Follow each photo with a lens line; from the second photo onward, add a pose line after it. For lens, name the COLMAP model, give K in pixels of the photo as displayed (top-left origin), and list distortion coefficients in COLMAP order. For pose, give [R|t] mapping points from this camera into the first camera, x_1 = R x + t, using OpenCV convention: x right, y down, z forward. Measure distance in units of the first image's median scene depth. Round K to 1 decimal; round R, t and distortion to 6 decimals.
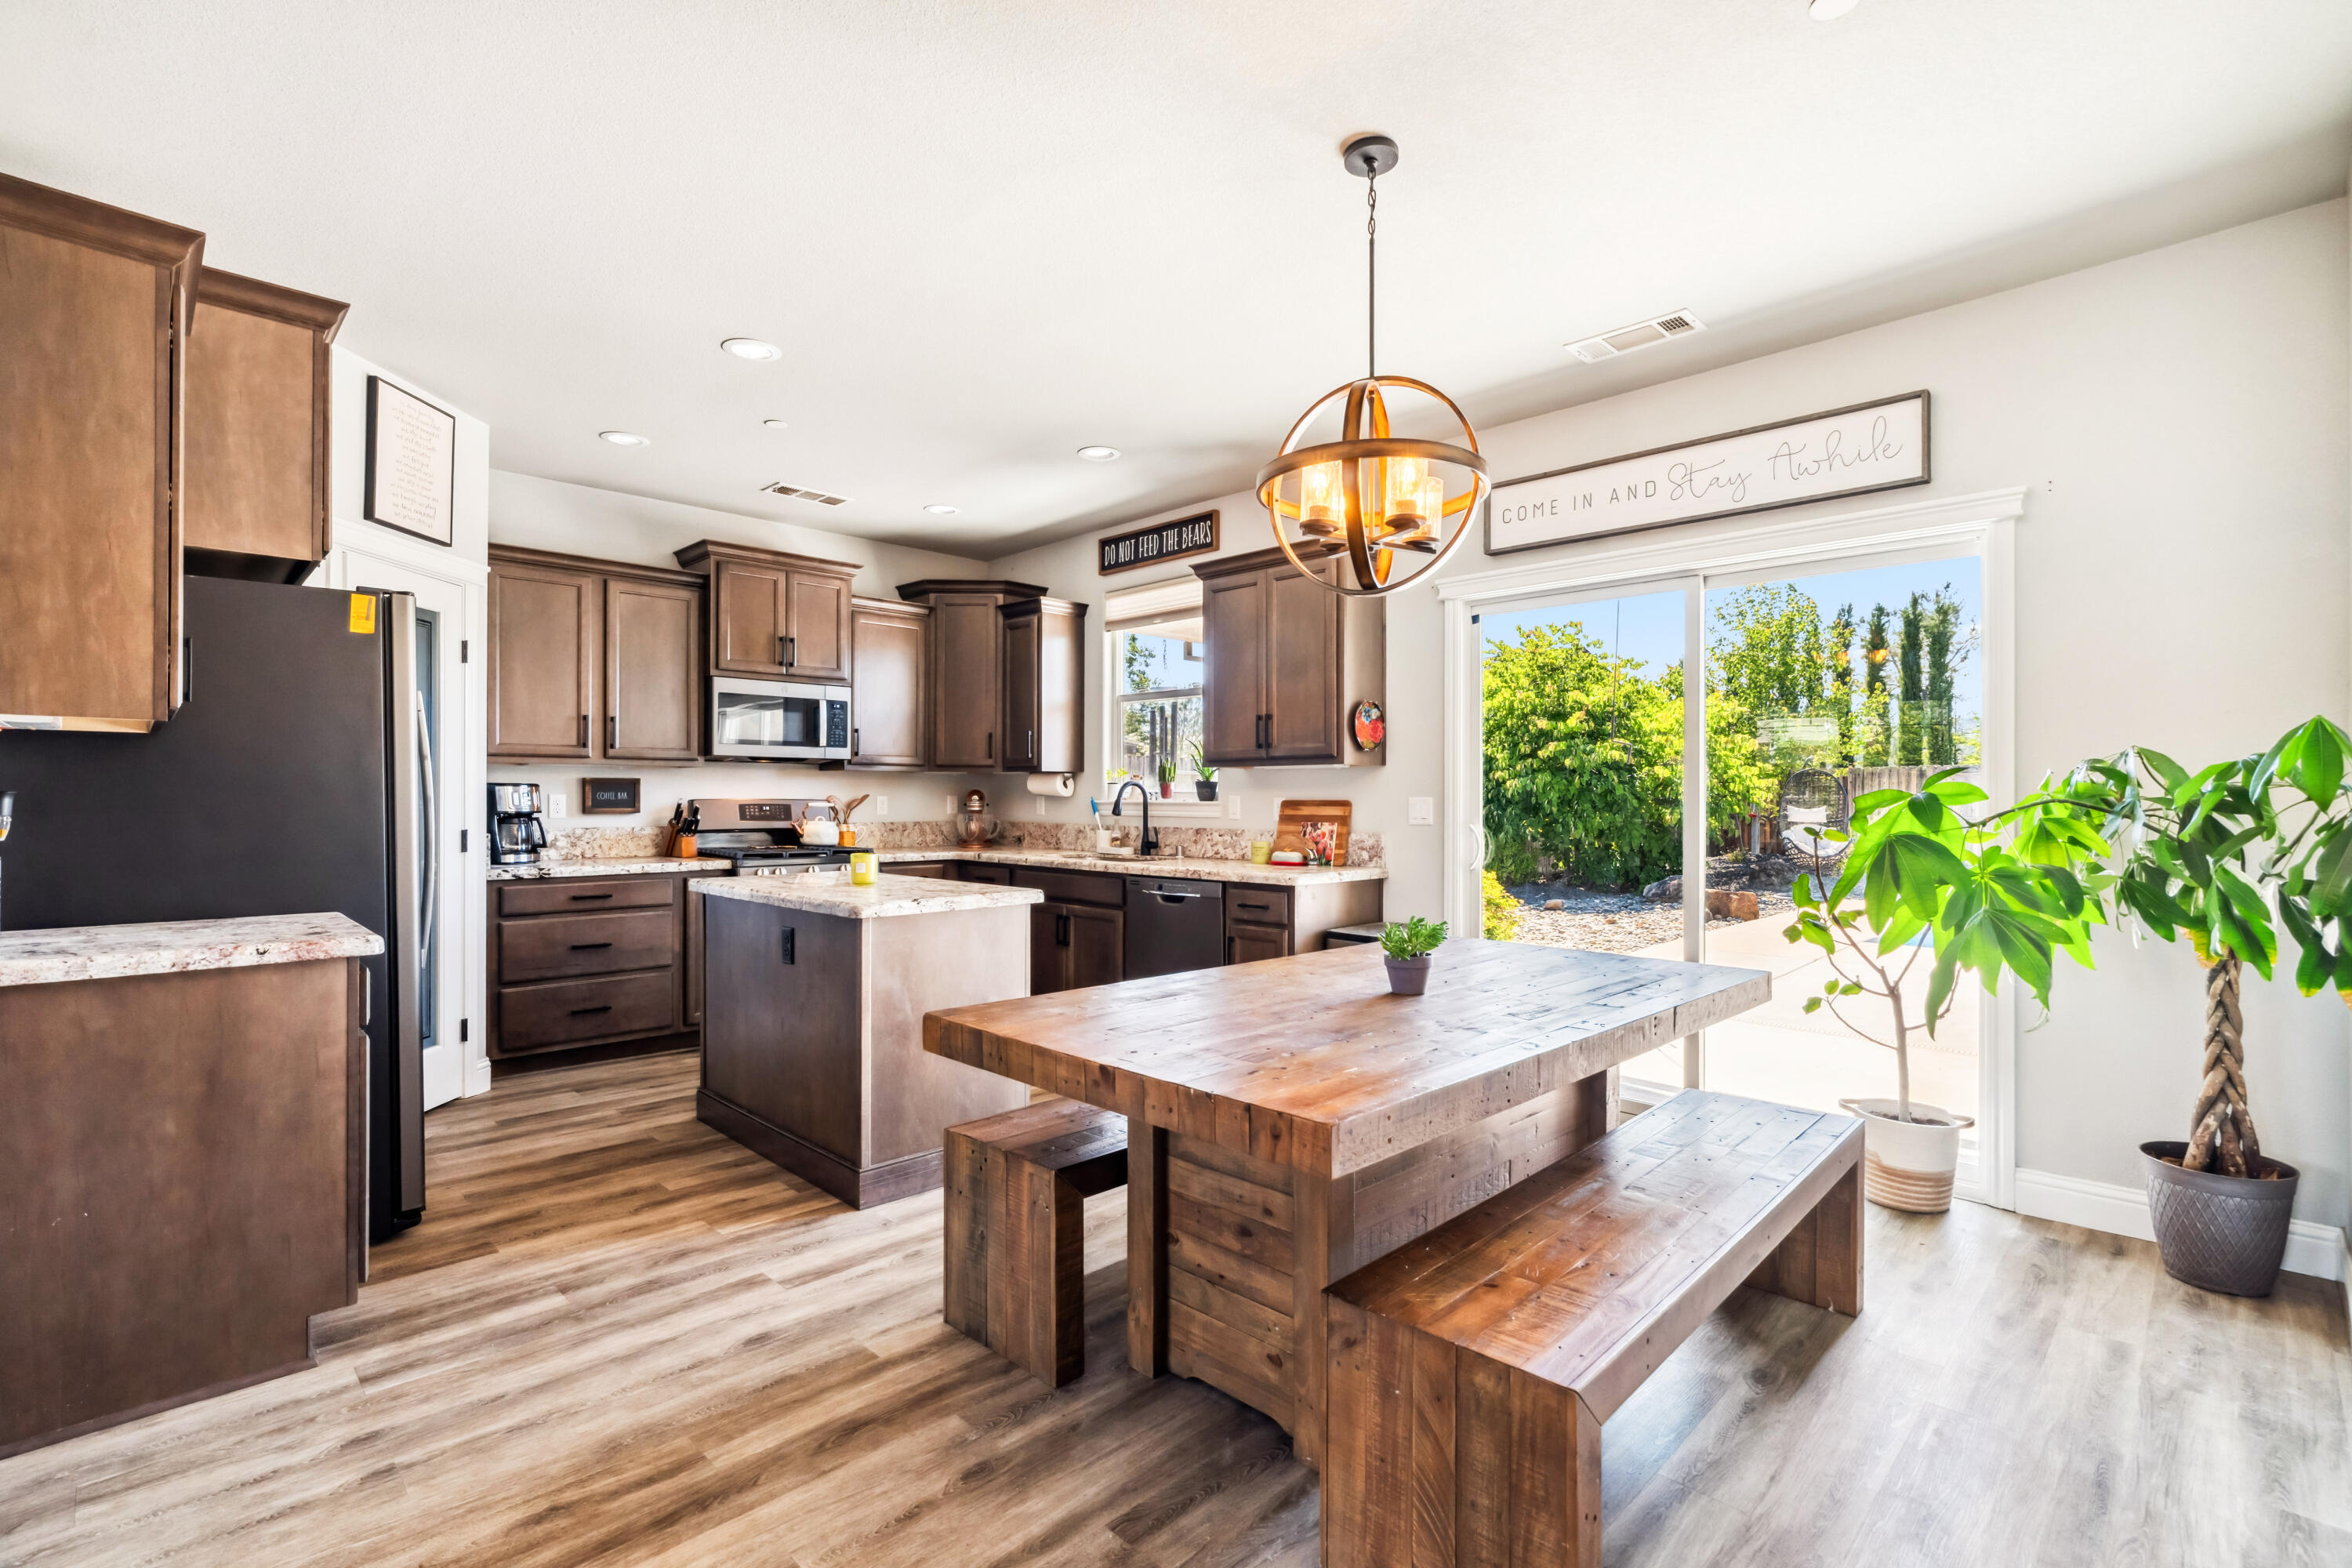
lens RADIAL K [[1048.9, 0, 1182.9], [0, 1048.9, 791.0], [0, 0, 1]] dist [0.000048, 0.000270]
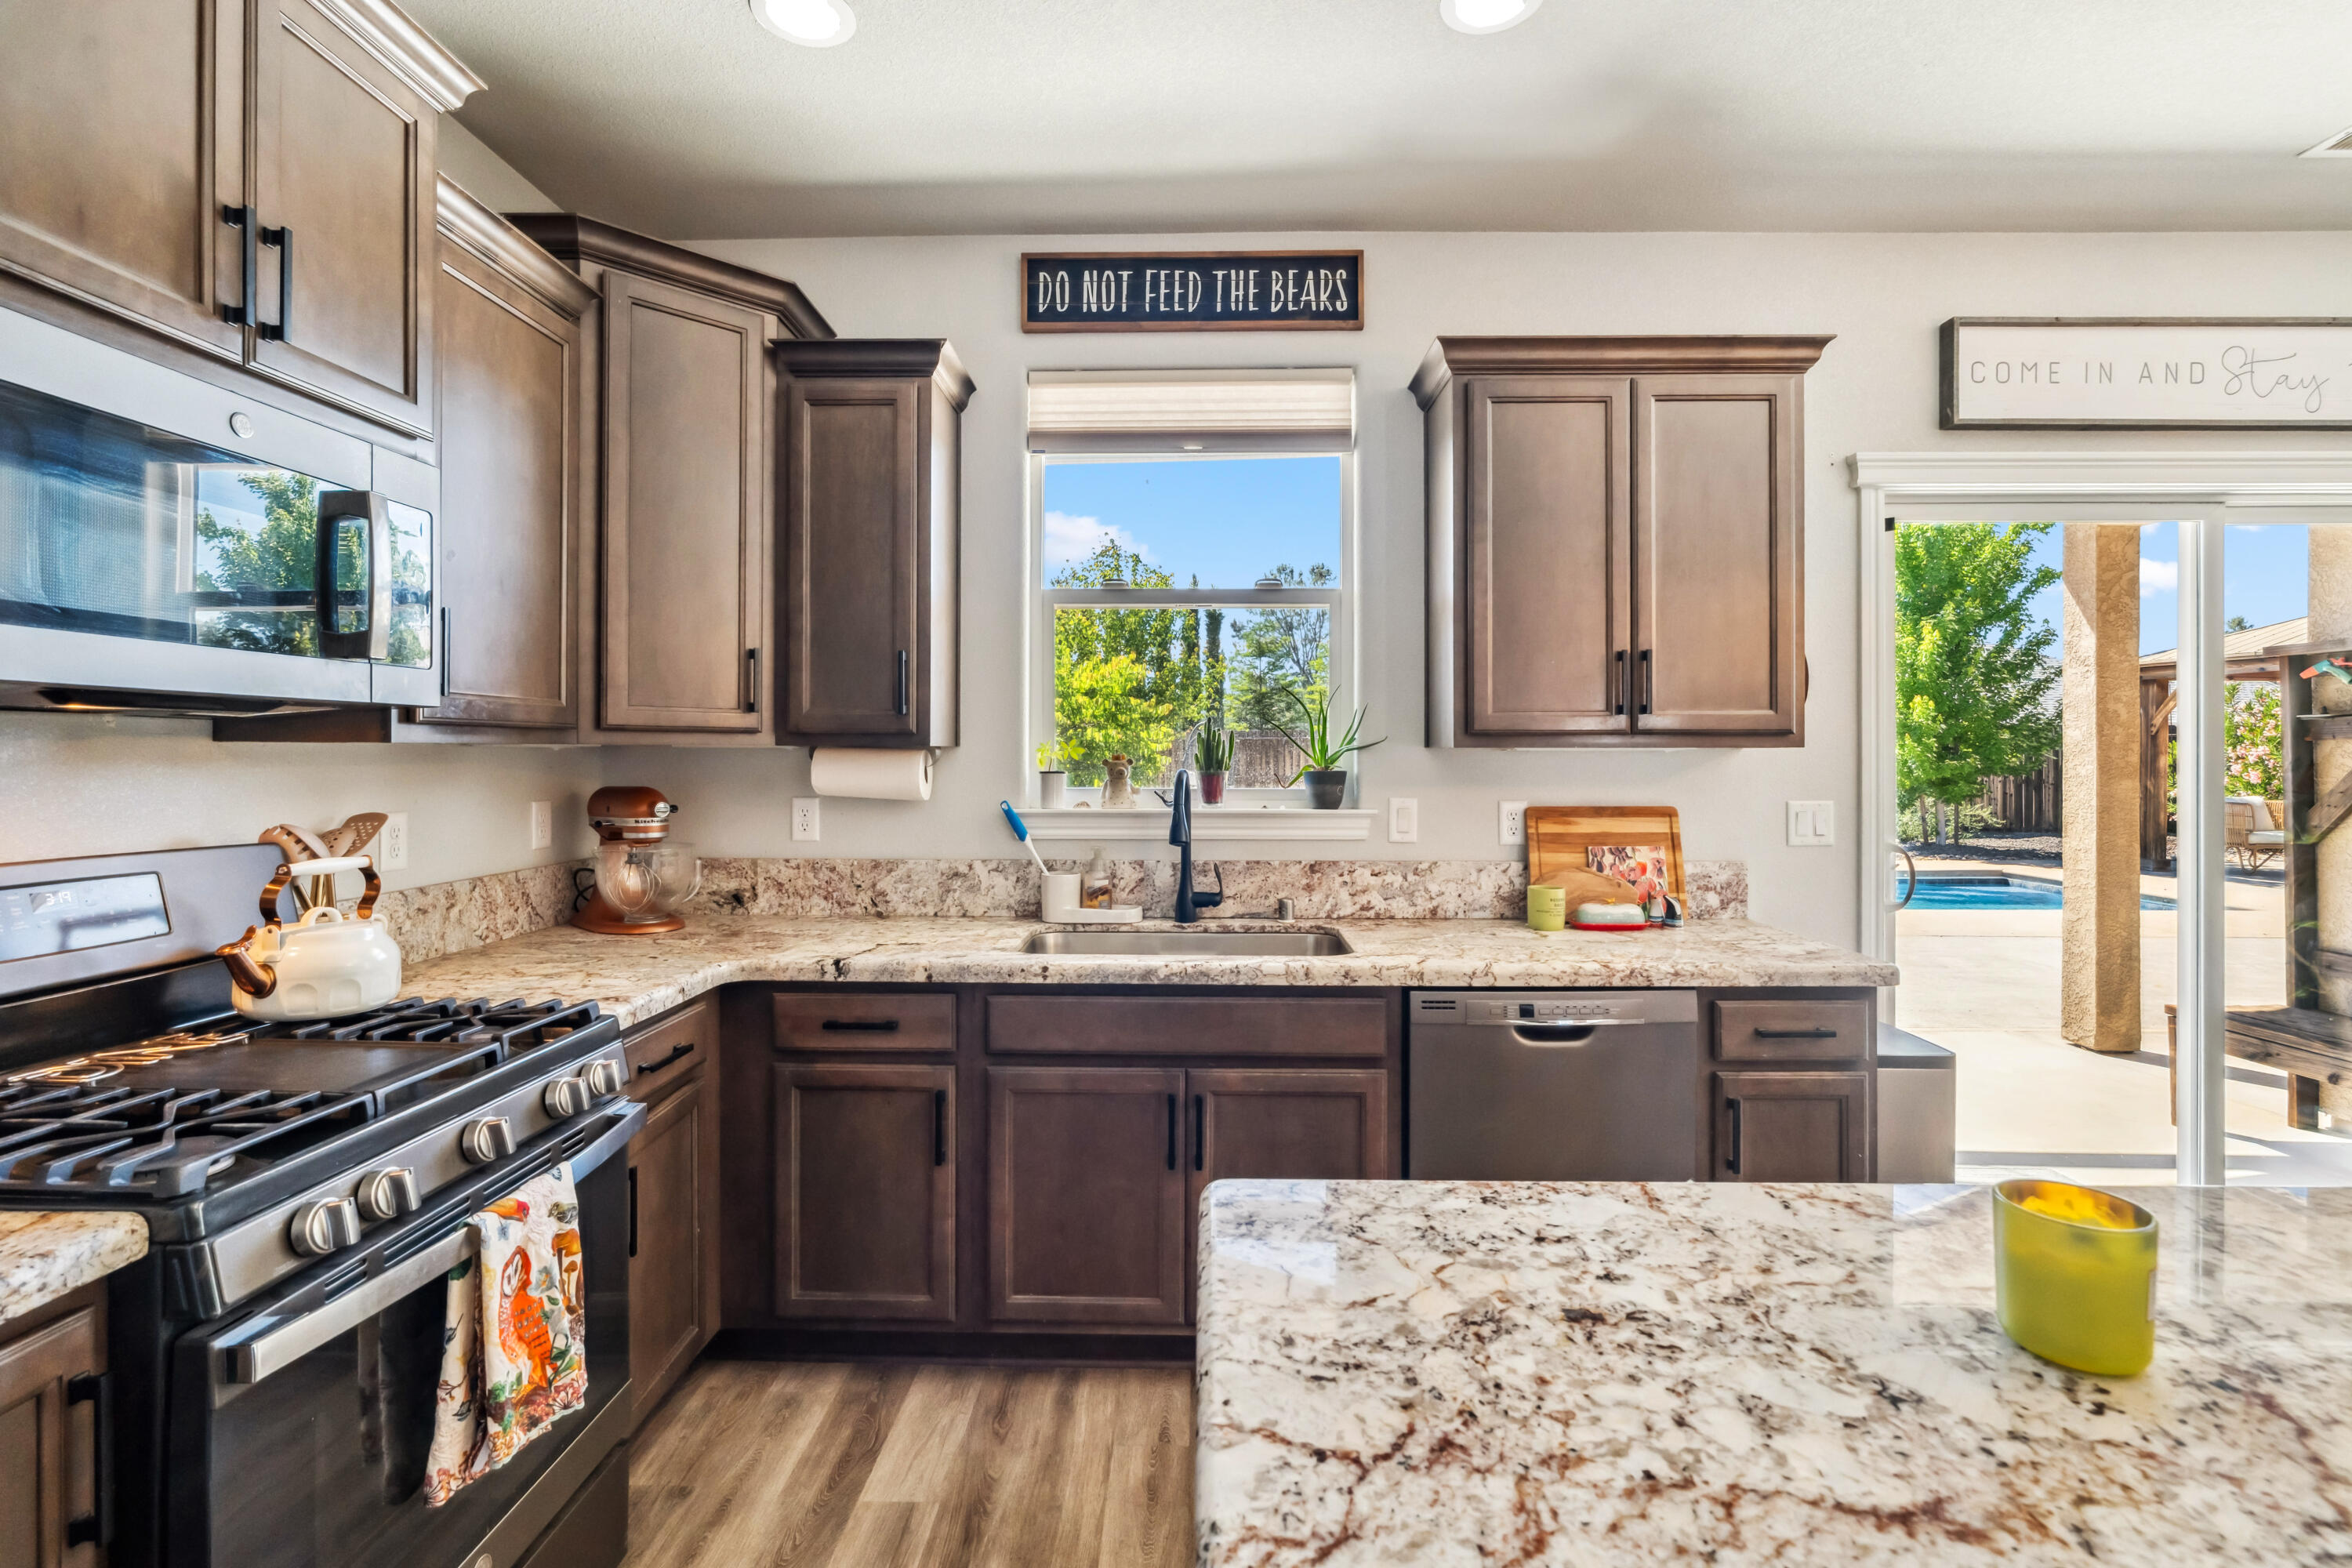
lens RADIAL K [[1077.9, 0, 1184.1], [0, 1077.9, 751.9], [0, 0, 1]] dist [-0.002591, 0.000377]
pose [[0.723276, -0.002285, 0.690556, -0.399644], [-0.002438, 0.999980, 0.005863, -0.021441], [-0.690555, -0.005924, 0.723255, 0.663922]]
